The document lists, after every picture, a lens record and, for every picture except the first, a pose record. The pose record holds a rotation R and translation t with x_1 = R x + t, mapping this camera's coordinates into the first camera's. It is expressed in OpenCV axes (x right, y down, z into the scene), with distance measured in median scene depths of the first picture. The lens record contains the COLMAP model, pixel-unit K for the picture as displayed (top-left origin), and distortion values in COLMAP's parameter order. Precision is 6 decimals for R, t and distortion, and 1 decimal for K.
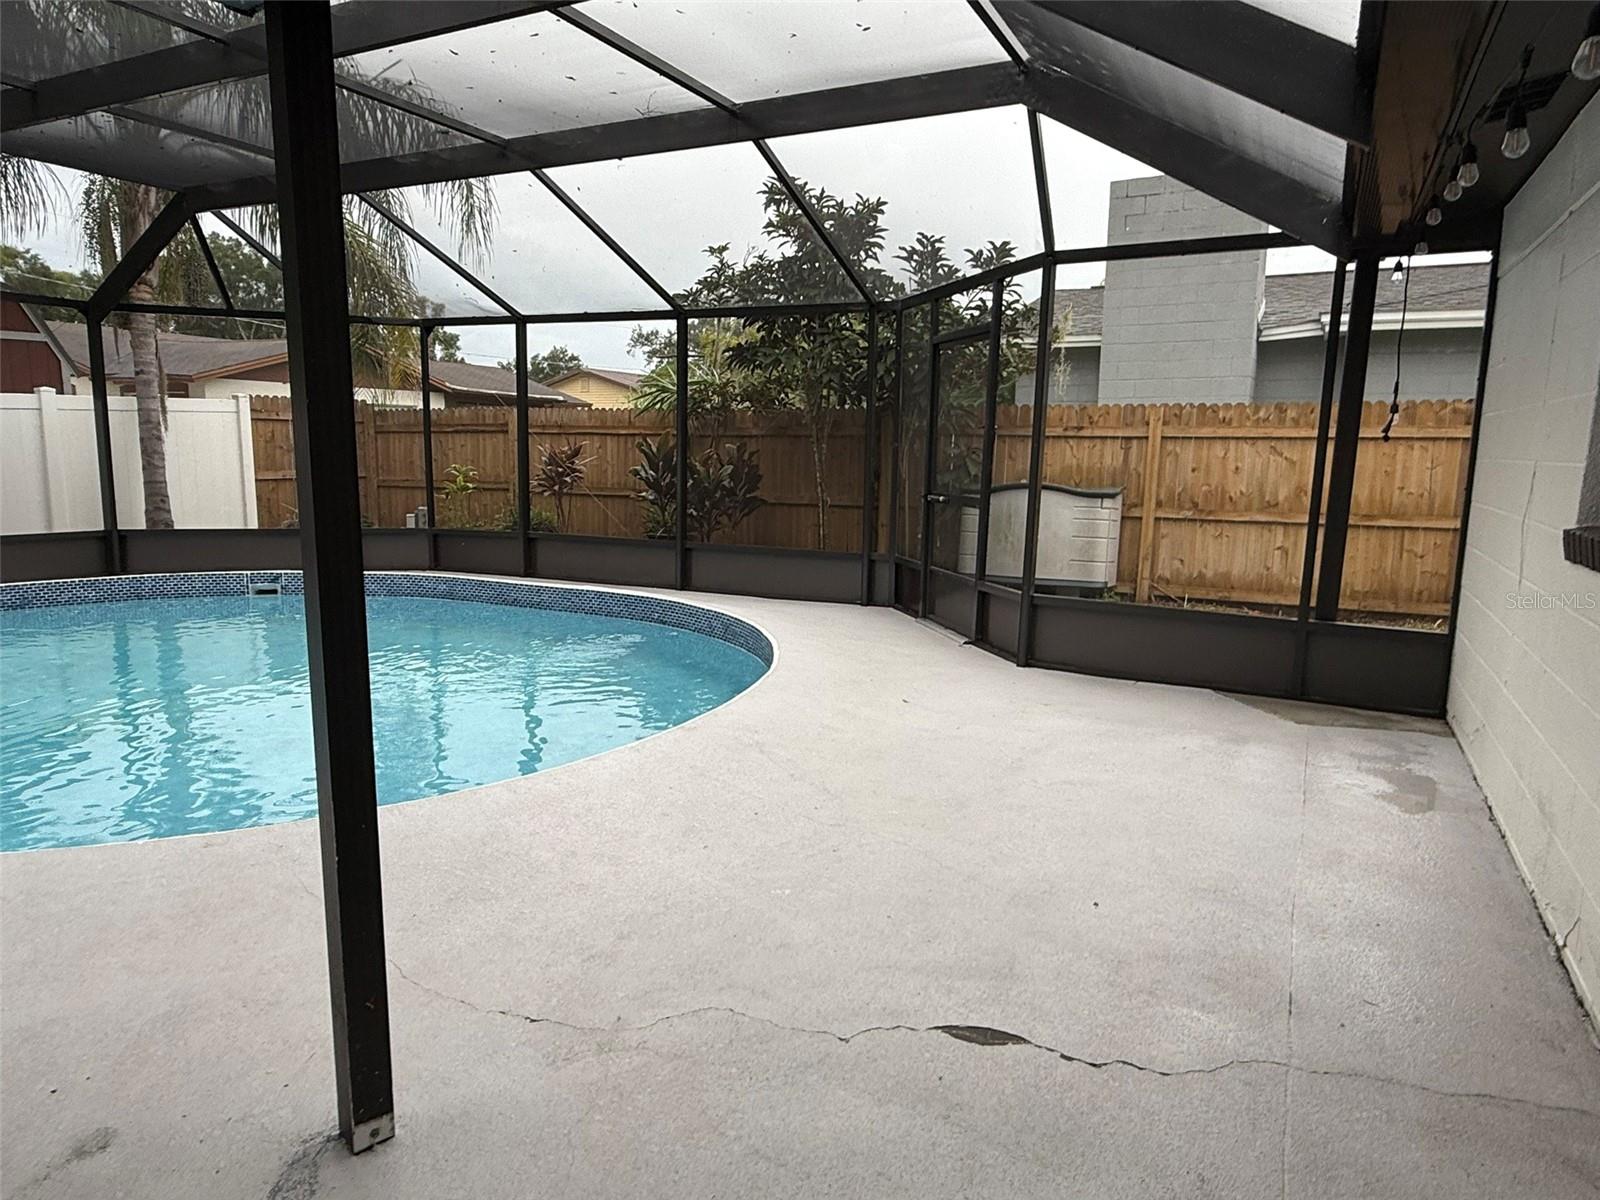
lens RADIAL K [[993.3, 0, 804.4], [0, 993.3, 598.8], [0, 0, 1]] dist [0.001079, 0.001848]
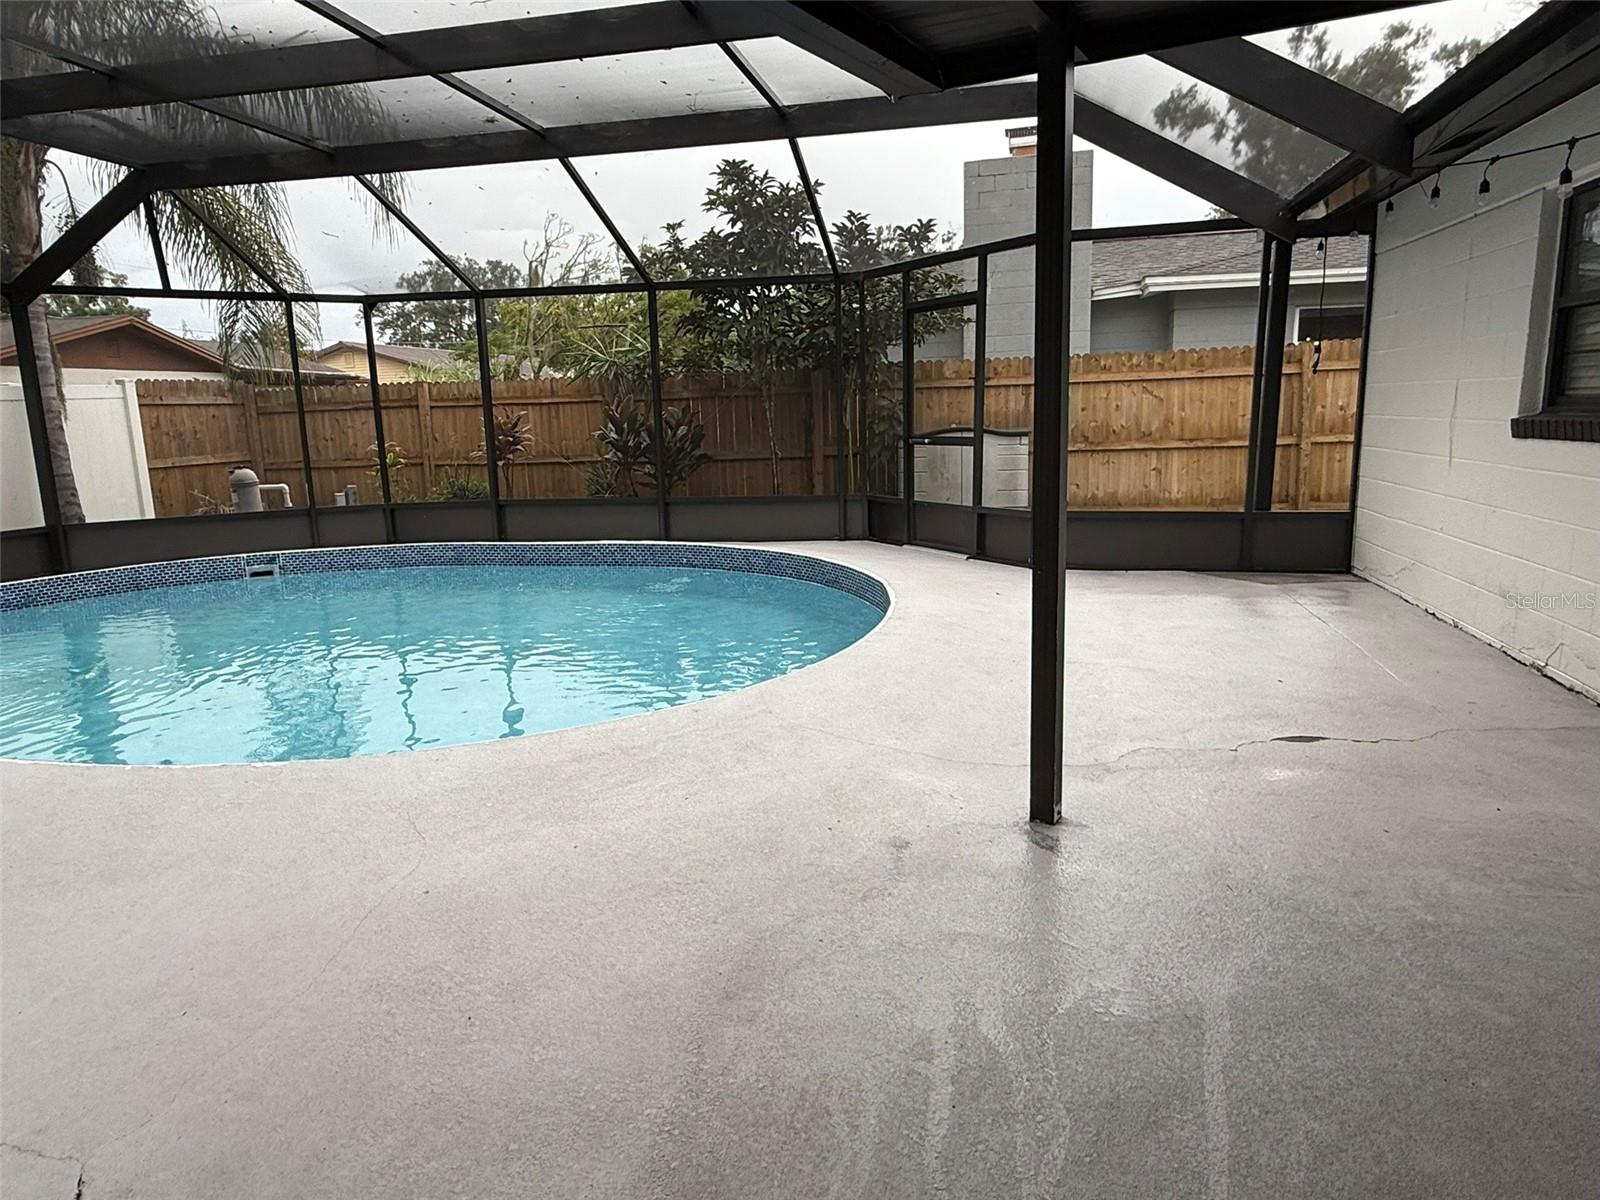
lens RADIAL K [[993.3, 0, 793.4], [0, 993.3, 596.8], [0, 0, 1]] dist [0.001079, 0.001848]
pose [[0.968228, -0.089597, 0.233465, -0.257666], [0.082131, 0.995756, 0.041525, 0.018521], [-0.236195, -0.021031, 0.971478, -0.099084]]
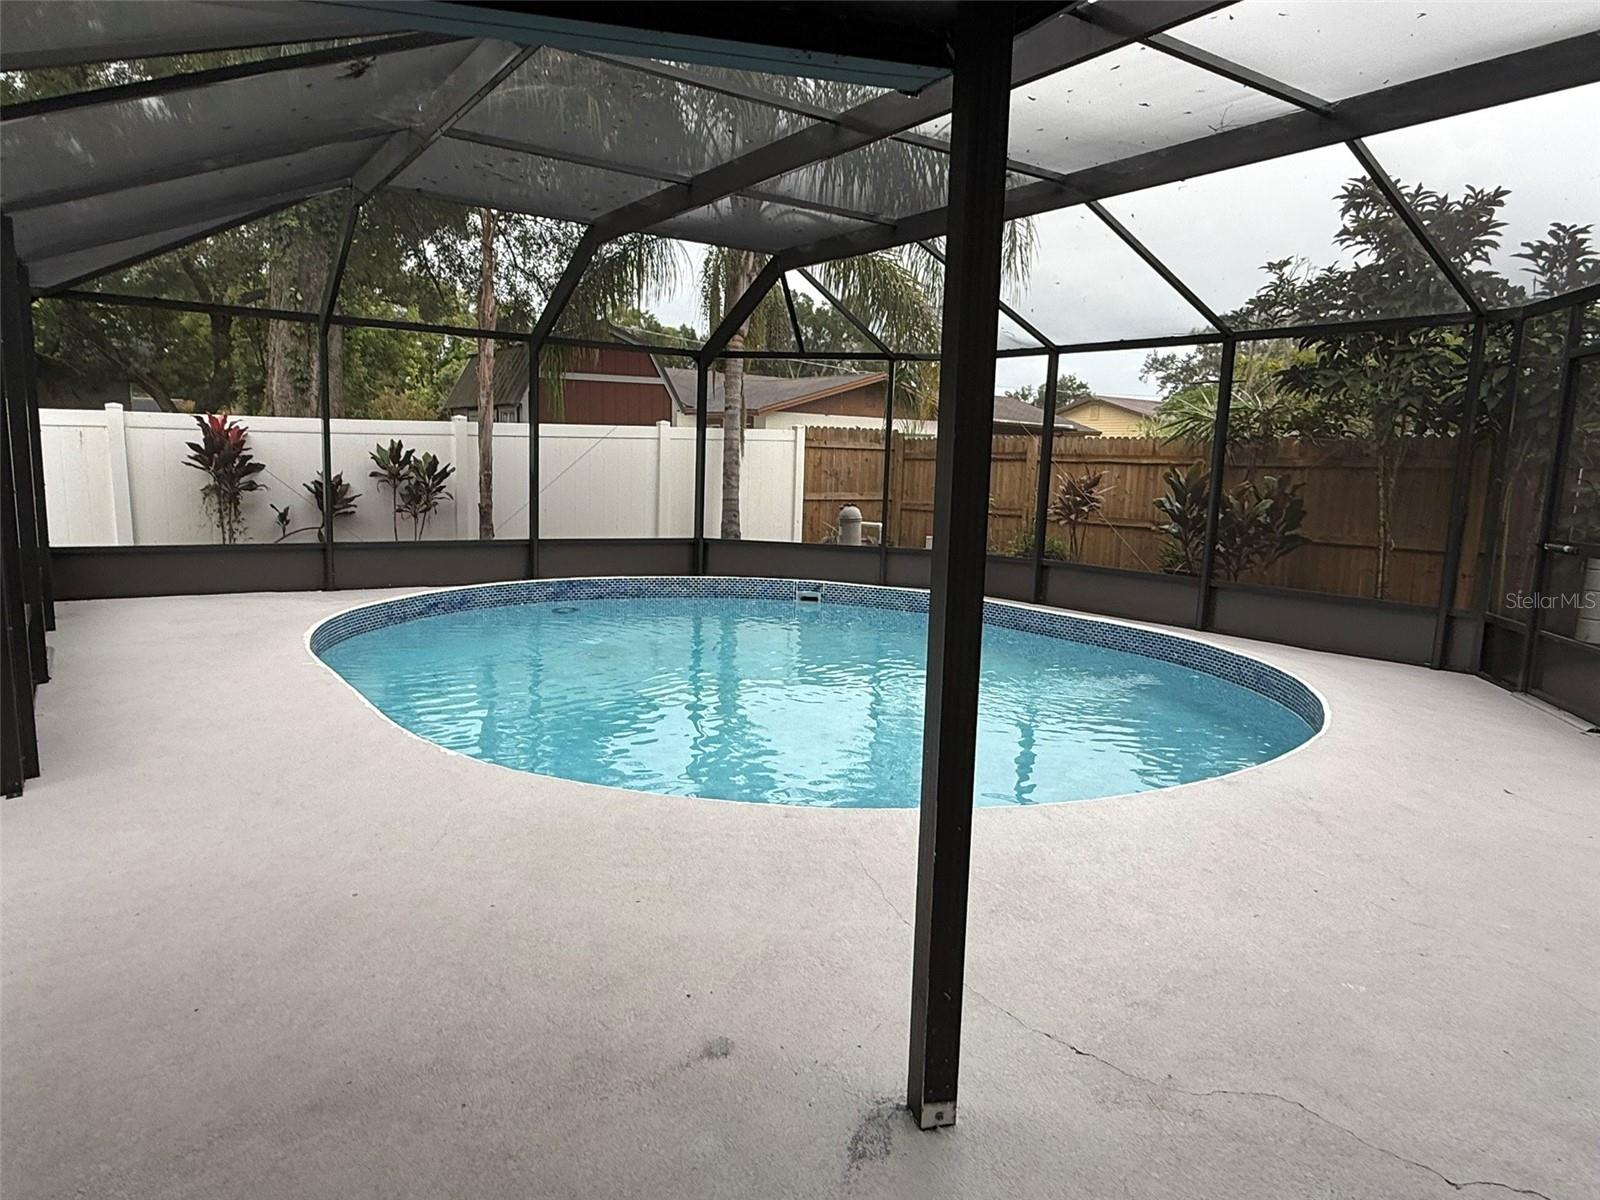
lens RADIAL K [[993.3, 0, 784.7], [0, 993.3, 601.5], [0, 0, 1]] dist [0.001079, 0.001848]
pose [[0.874978, 0.077959, -0.477846, -0.023633], [-0.089785, 0.995959, -0.001915, 0.000672], [0.475765, 0.044579, 0.878442, -0.009298]]
